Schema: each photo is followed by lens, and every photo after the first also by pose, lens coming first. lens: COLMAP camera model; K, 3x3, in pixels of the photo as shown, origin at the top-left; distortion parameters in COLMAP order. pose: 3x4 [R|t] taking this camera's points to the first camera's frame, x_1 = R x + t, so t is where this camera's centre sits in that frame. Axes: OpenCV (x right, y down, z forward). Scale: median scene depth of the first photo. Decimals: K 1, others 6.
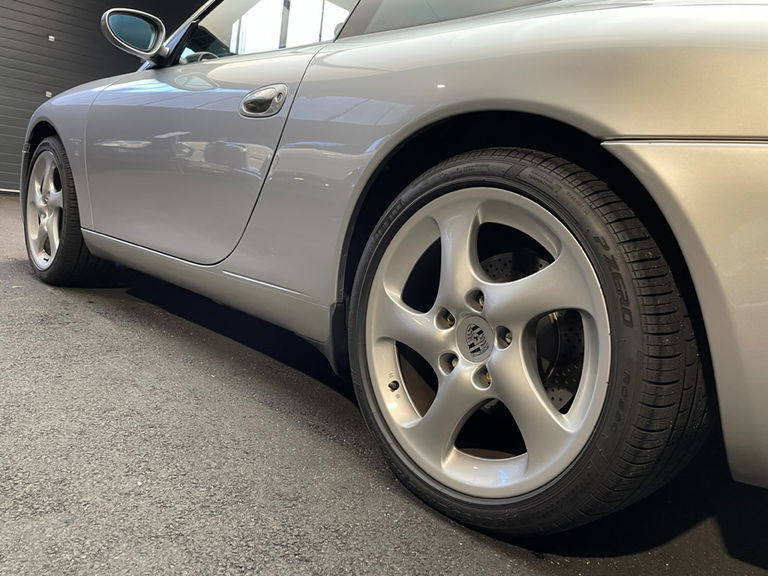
lens RADIAL K [[641.6, 0, 389.4], [0, 641.6, 285.3], [0, 0, 1]] dist [0.063214, -0.070487]
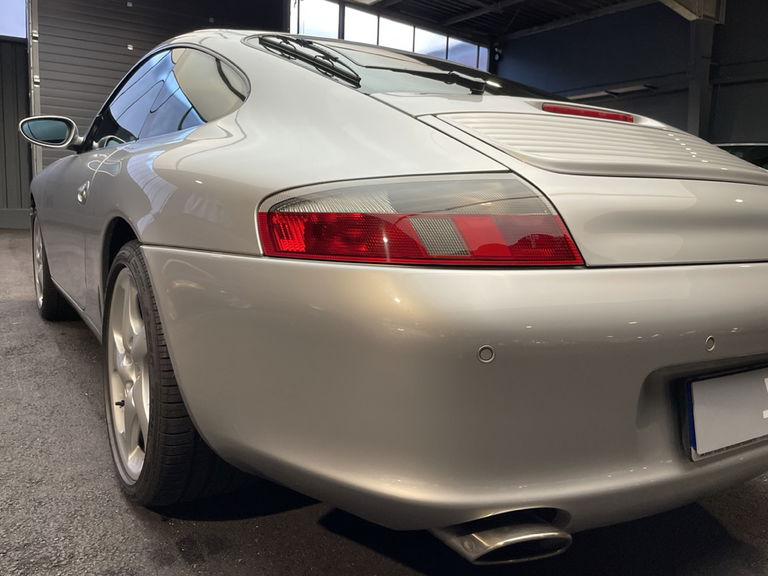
lens RADIAL K [[641.6, 0, 389.0], [0, 641.6, 286.8], [0, 0, 1]] dist [0.063214, -0.070487]
pose [[0.984012, -0.049968, -0.170950, 0.760677], [0.050783, 0.998710, 0.000396, -0.065220], [0.170709, -0.009071, 0.985280, -0.275015]]
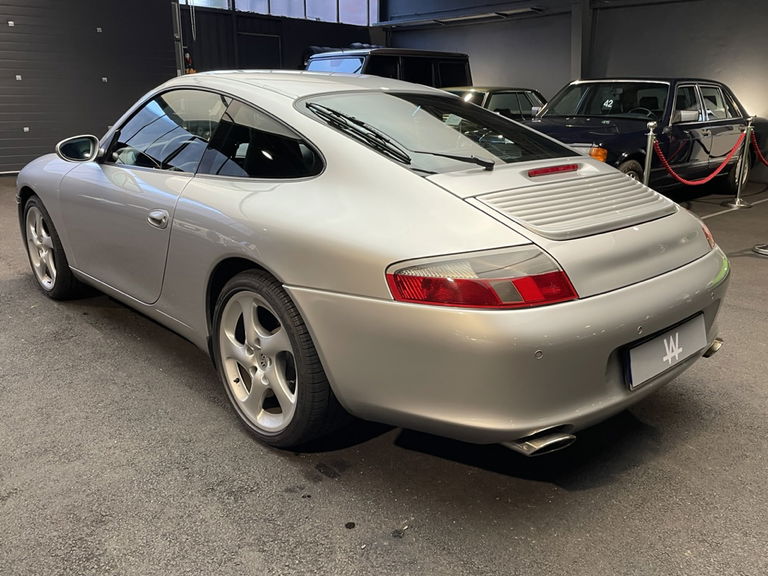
lens RADIAL K [[641.6, 0, 387.3], [0, 641.6, 292.1], [0, 0, 1]] dist [0.063214, -0.070487]
pose [[0.993628, -0.110218, -0.023566, 0.498267], [0.112549, 0.981427, 0.155353, -0.336138], [0.006006, -0.157016, 0.987578, -0.840494]]
